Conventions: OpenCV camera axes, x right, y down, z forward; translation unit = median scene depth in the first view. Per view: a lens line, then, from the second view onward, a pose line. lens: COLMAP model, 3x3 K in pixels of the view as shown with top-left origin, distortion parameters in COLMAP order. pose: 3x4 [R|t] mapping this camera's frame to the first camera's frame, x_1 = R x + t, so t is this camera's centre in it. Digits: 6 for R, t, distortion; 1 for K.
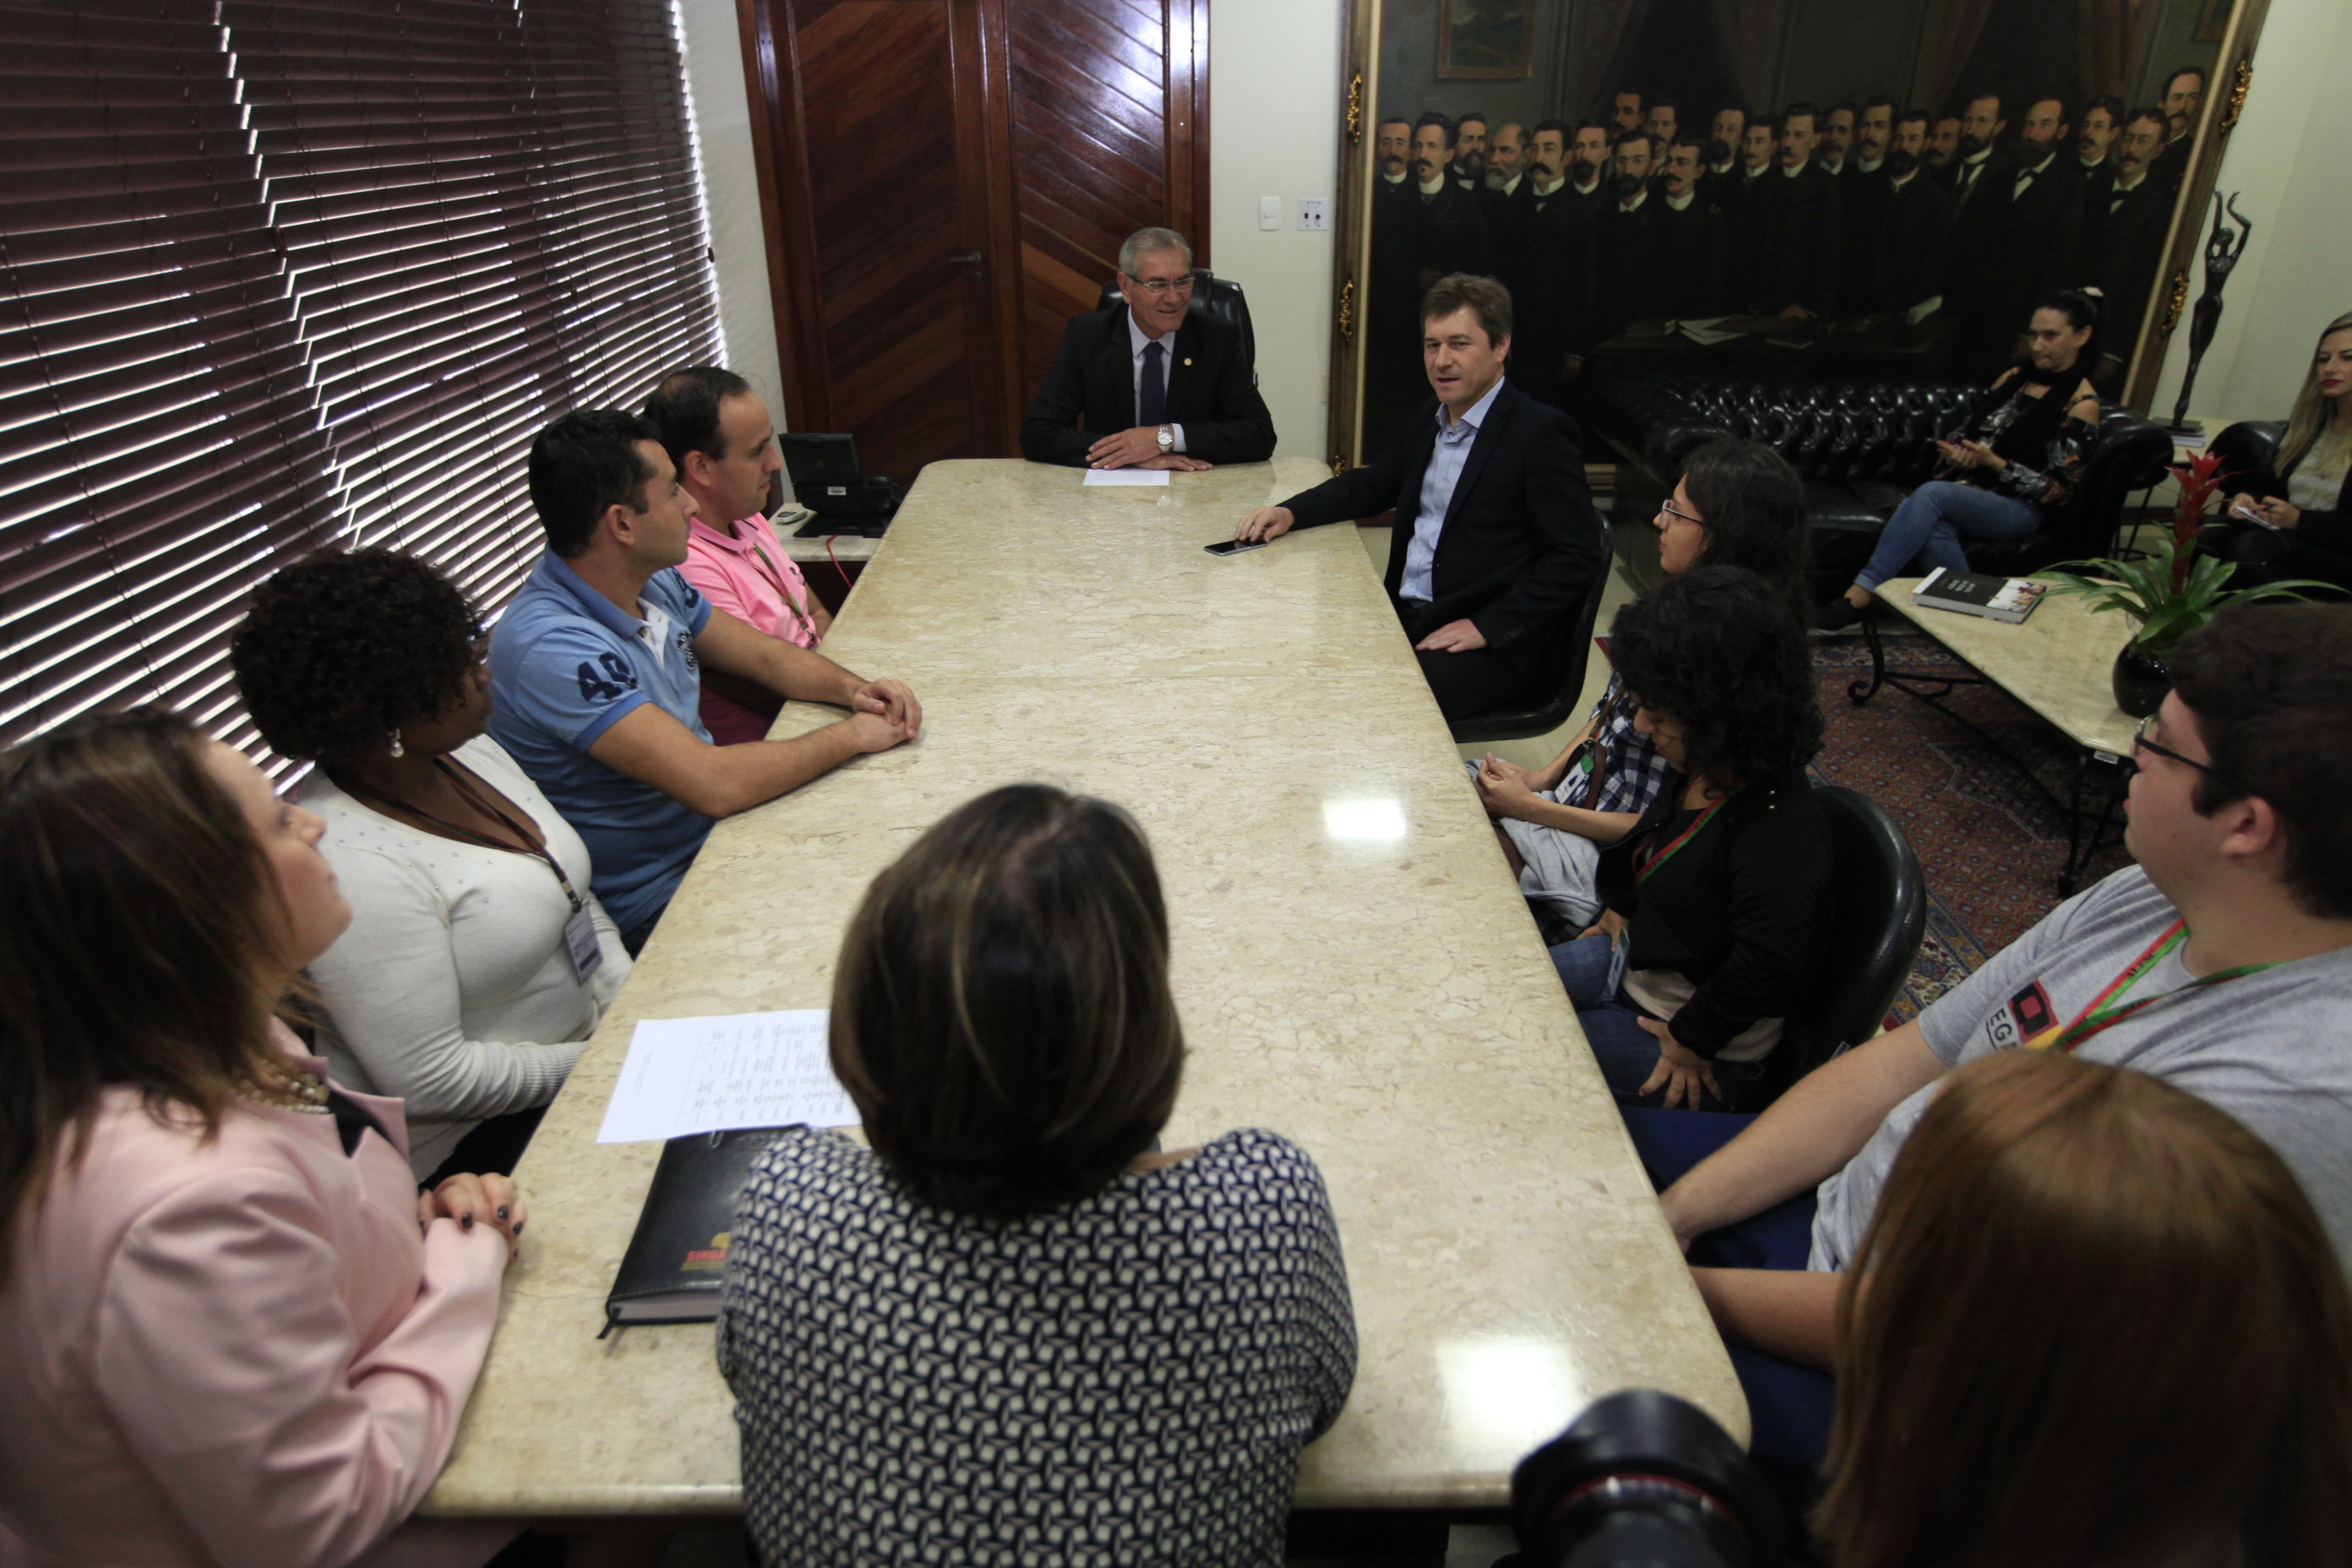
lens RADIAL K [[1497.6, 0, 1176.0], [0, 1497.6, 784.0], [0, 0, 1]] dist [-0.026093, 0.060500]
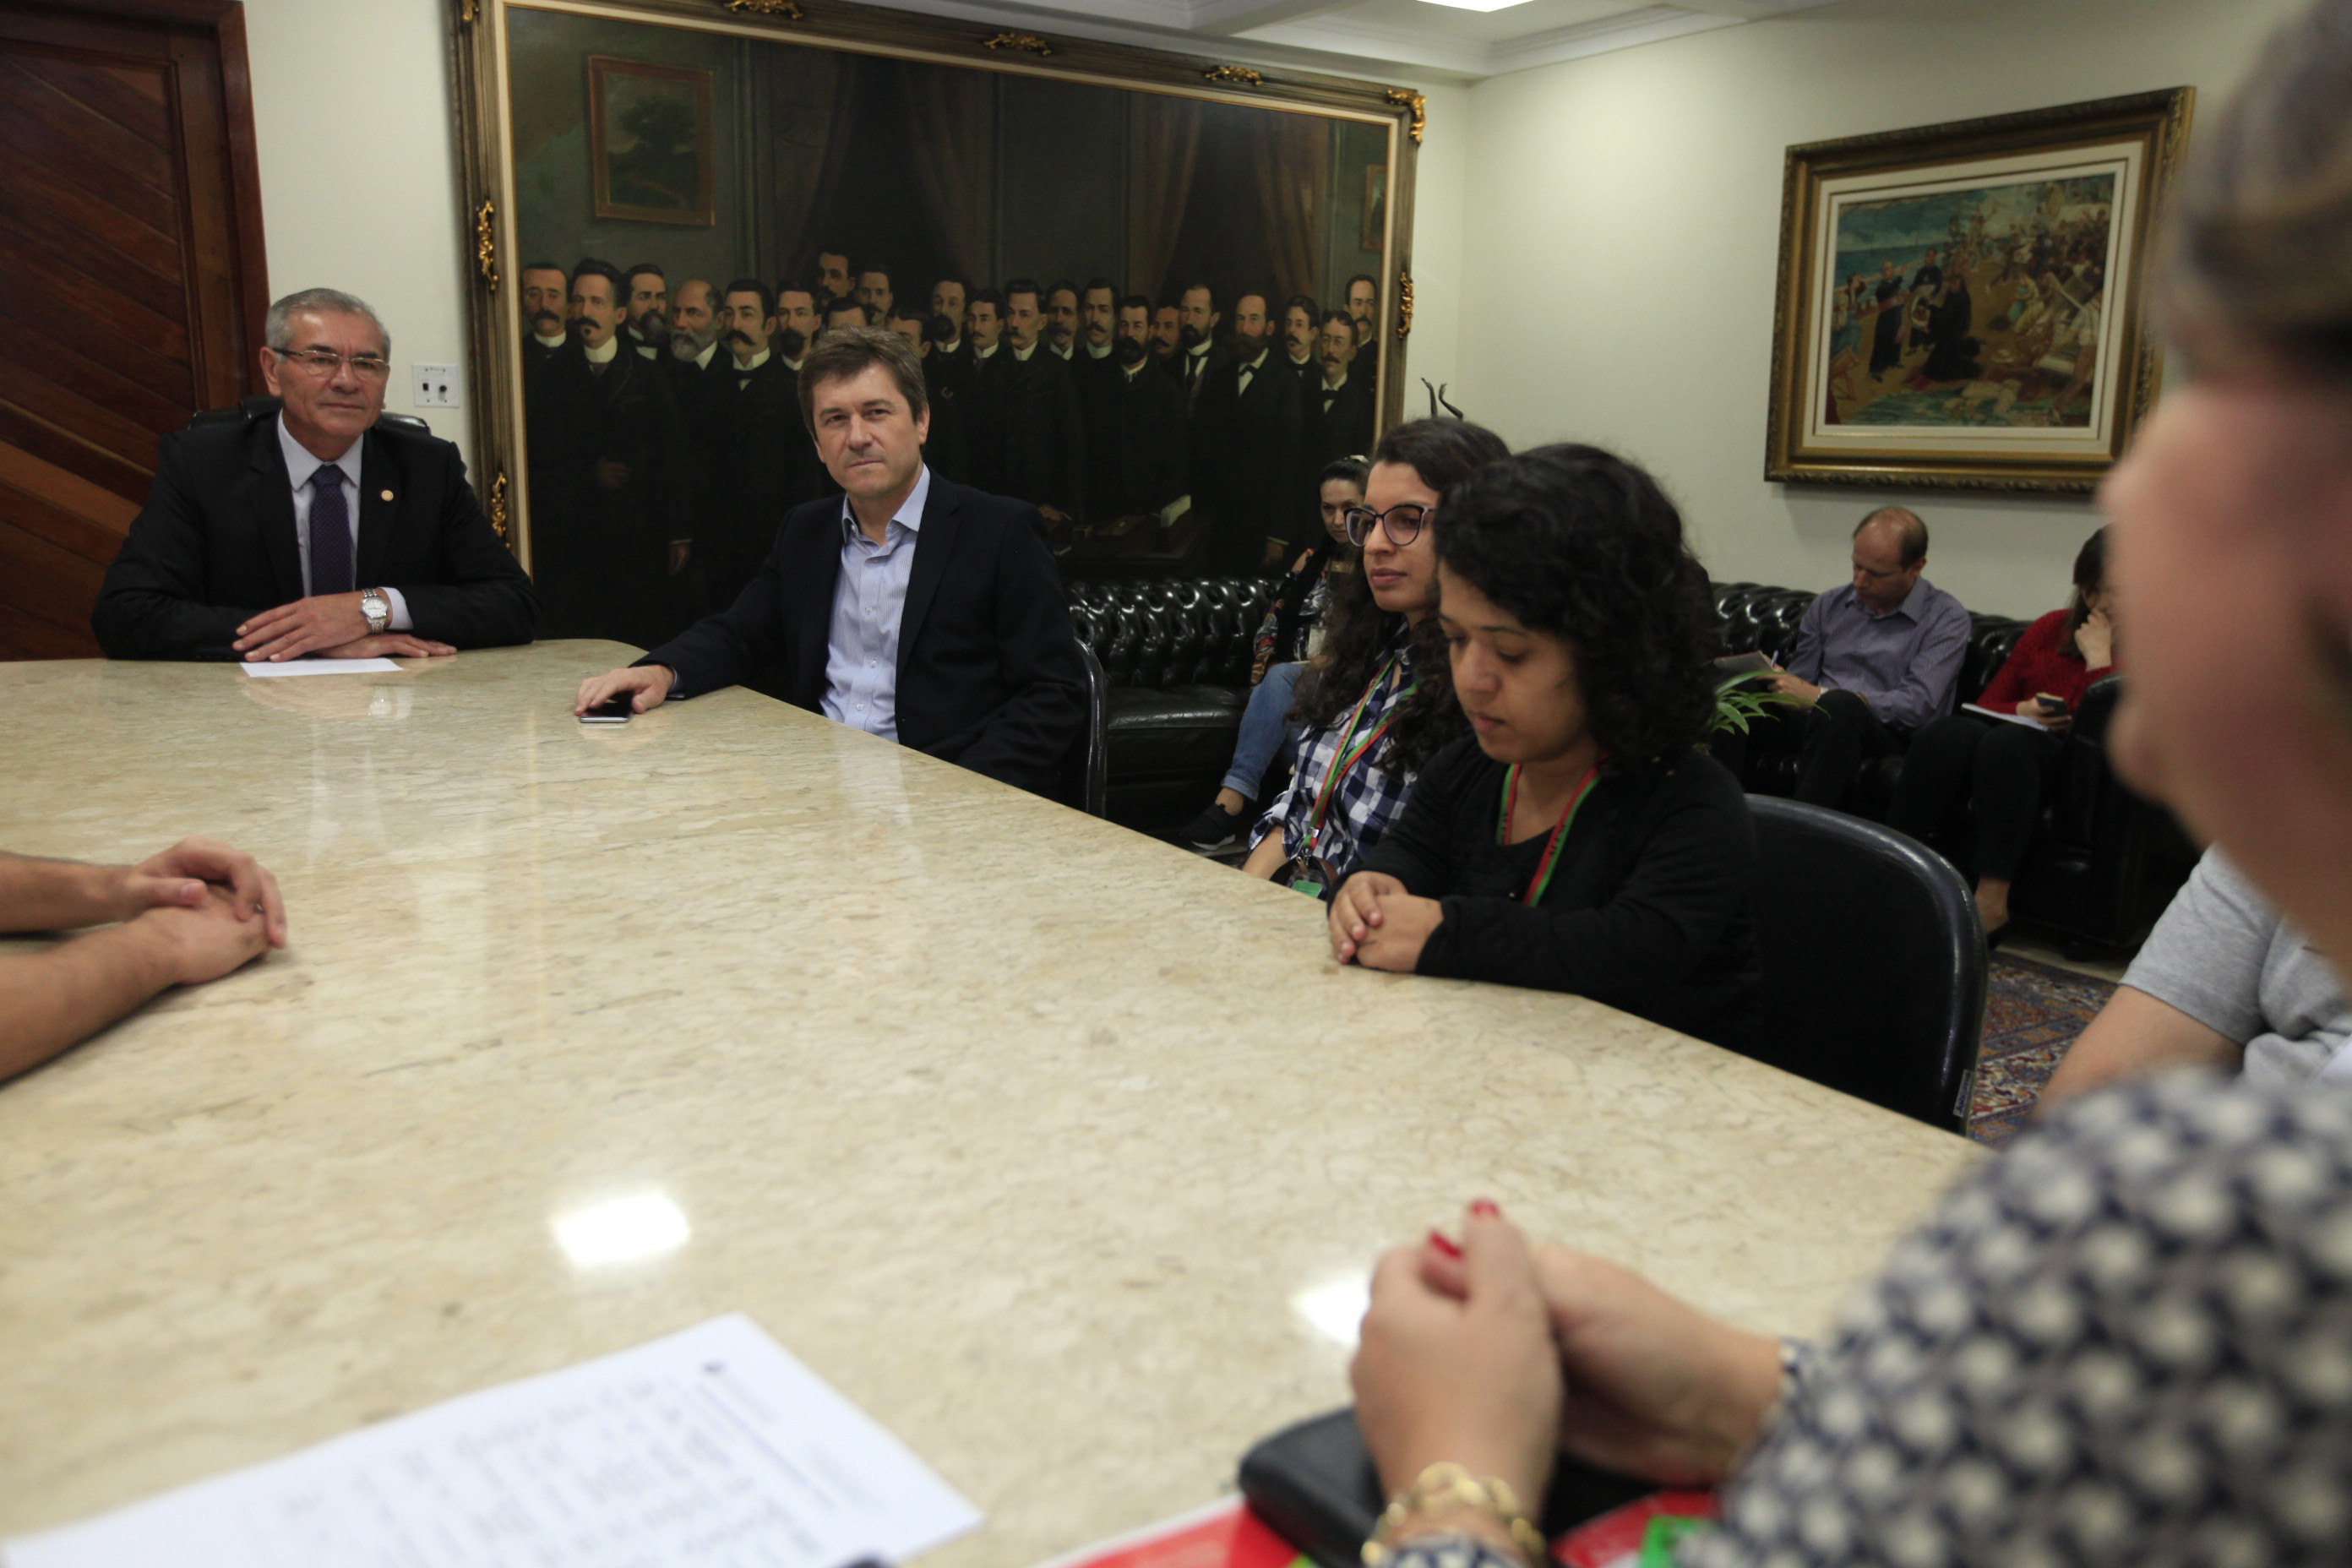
lens RADIAL K [[1861.8, 0, 1176.0], [0, 1861.8, 784.0], [0, 0, 1]] dist [-0.016058, 0.101600]
pose [[0.841097, -0.082691, 0.534526, -0.106881], [0.208709, 0.961327, -0.179695, 0.038016], [-0.498995, 0.262701, 0.825828, 0.141579]]
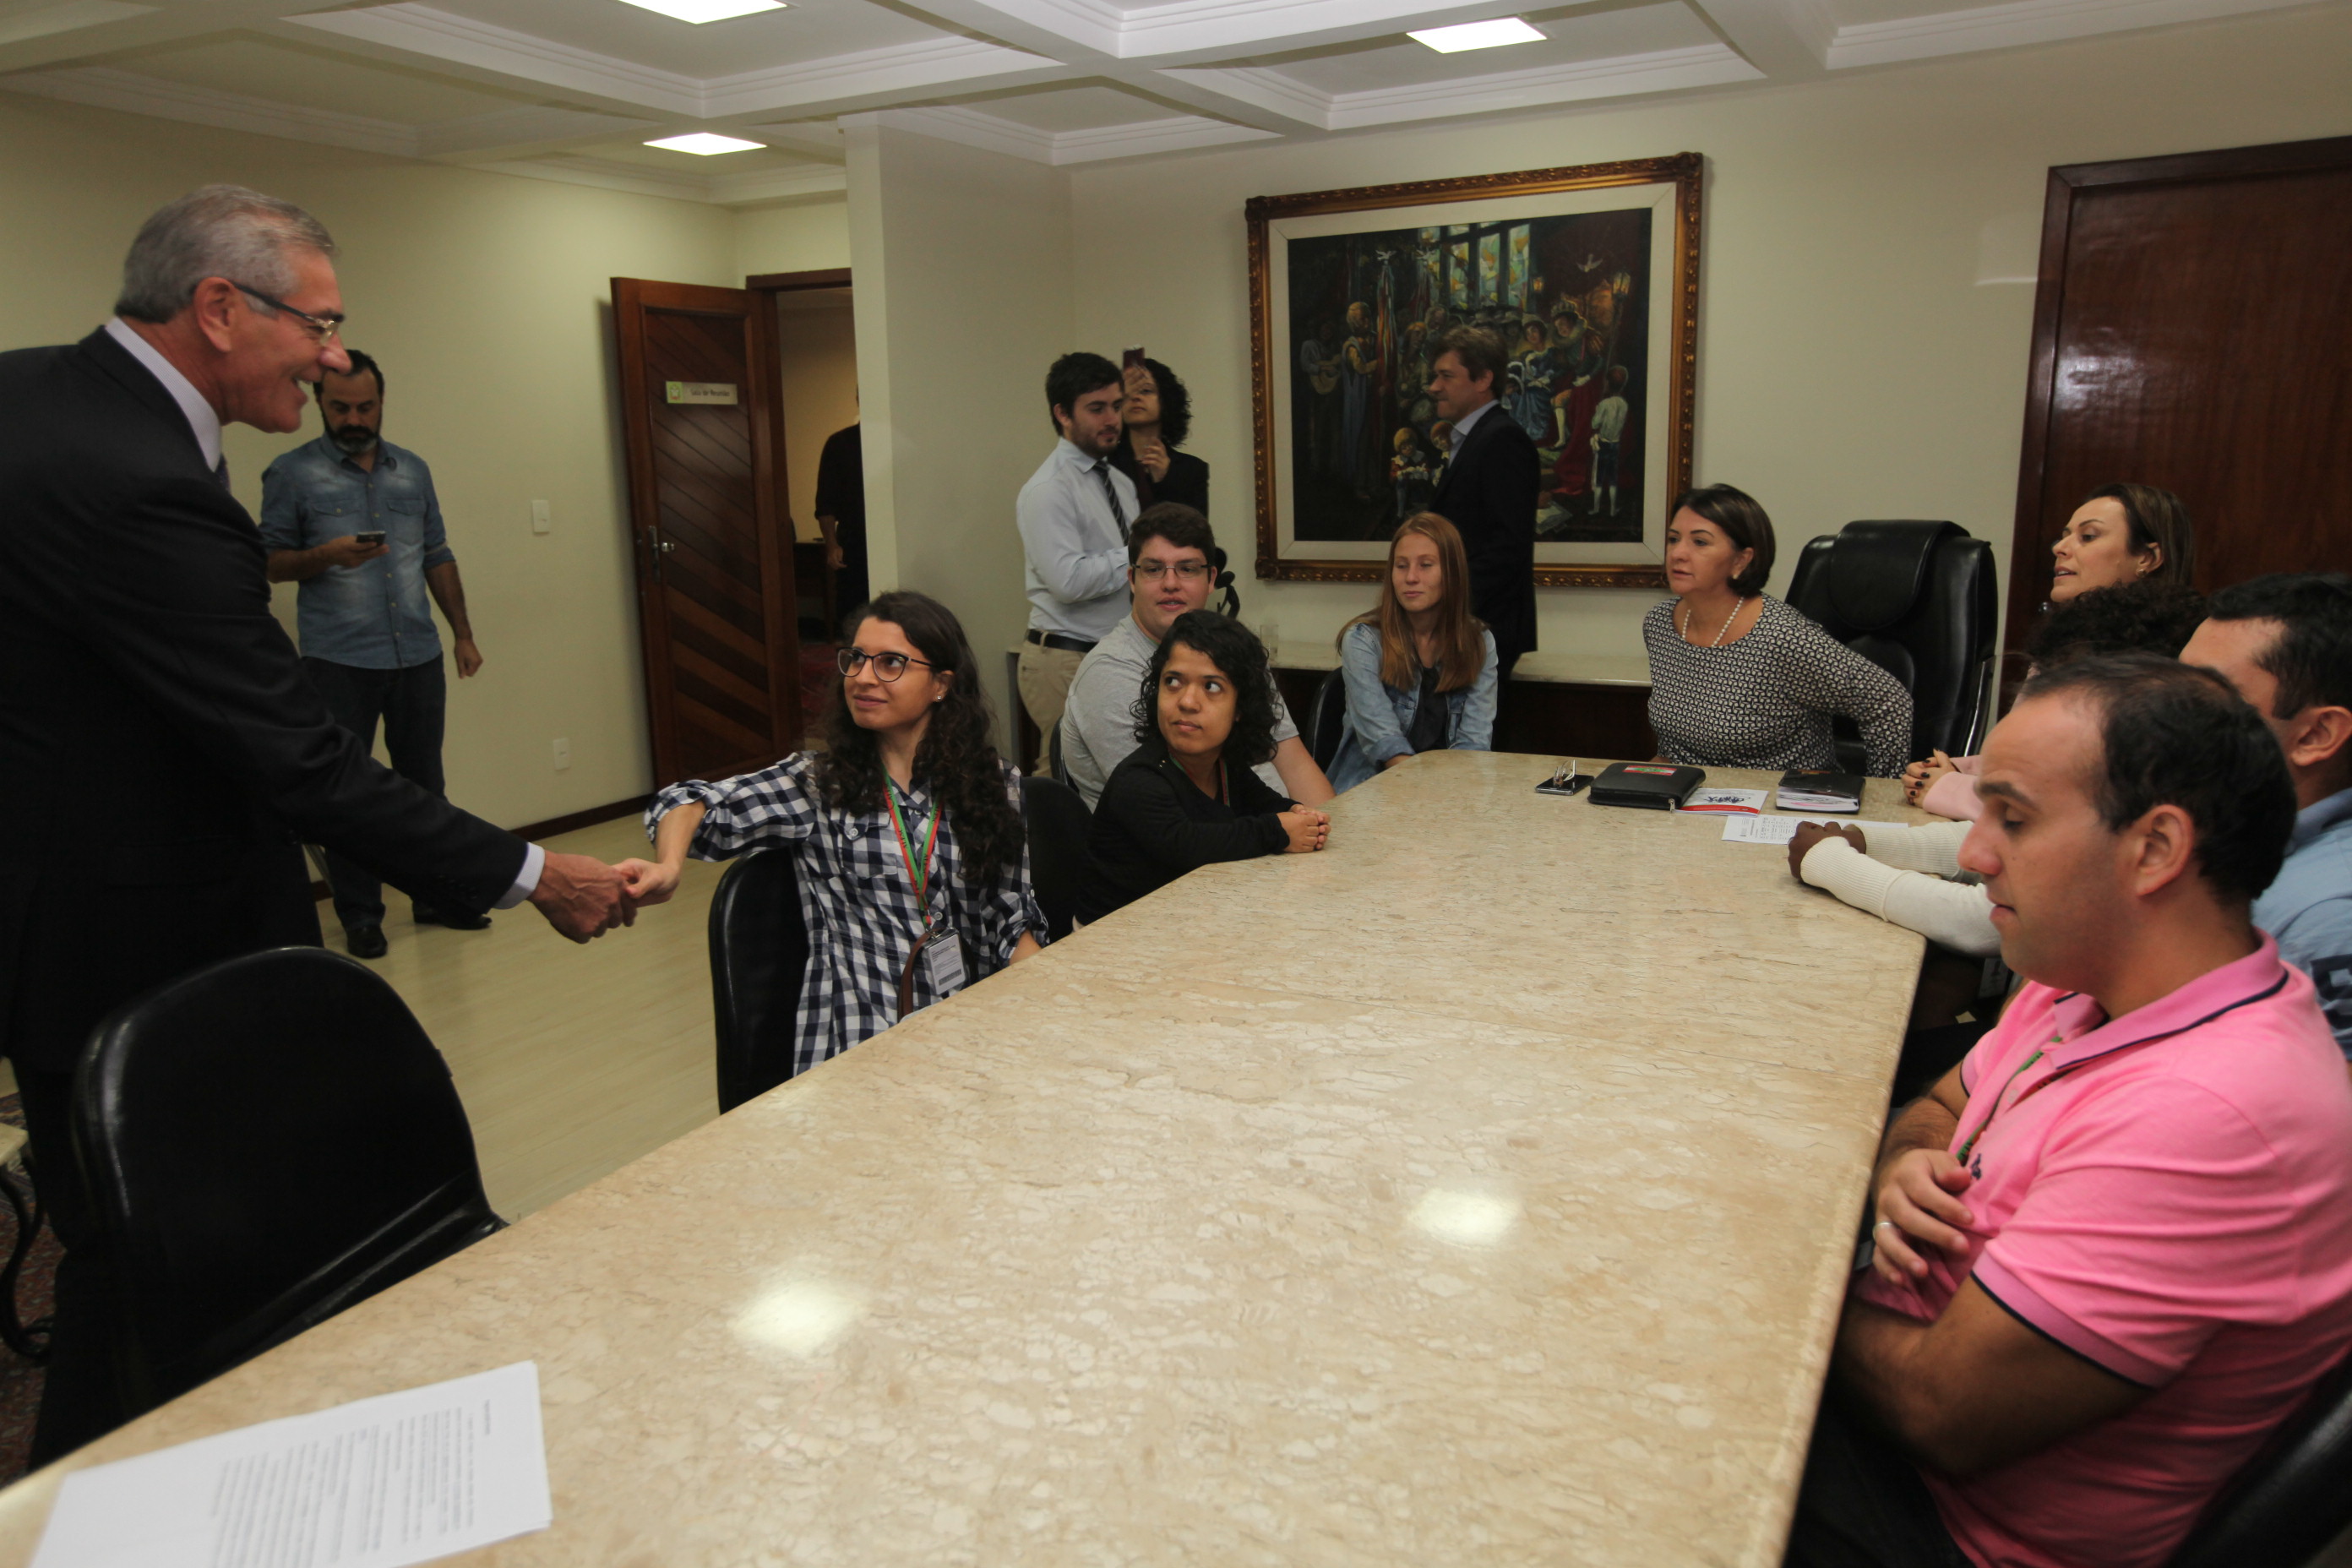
lens RADIAL K [[1610.6, 0, 1176.0], [0, 1610.6, 784.0], [0, 0, 1]] dist [-0.022574, 0.006639]
pose [[-0.876521, -0.080094, 0.474654, -0.142389], [0.226973, 0.800793, 0.554268, -0.284830], [-0.424493, 0.593561, -0.683733, 0.712930]]
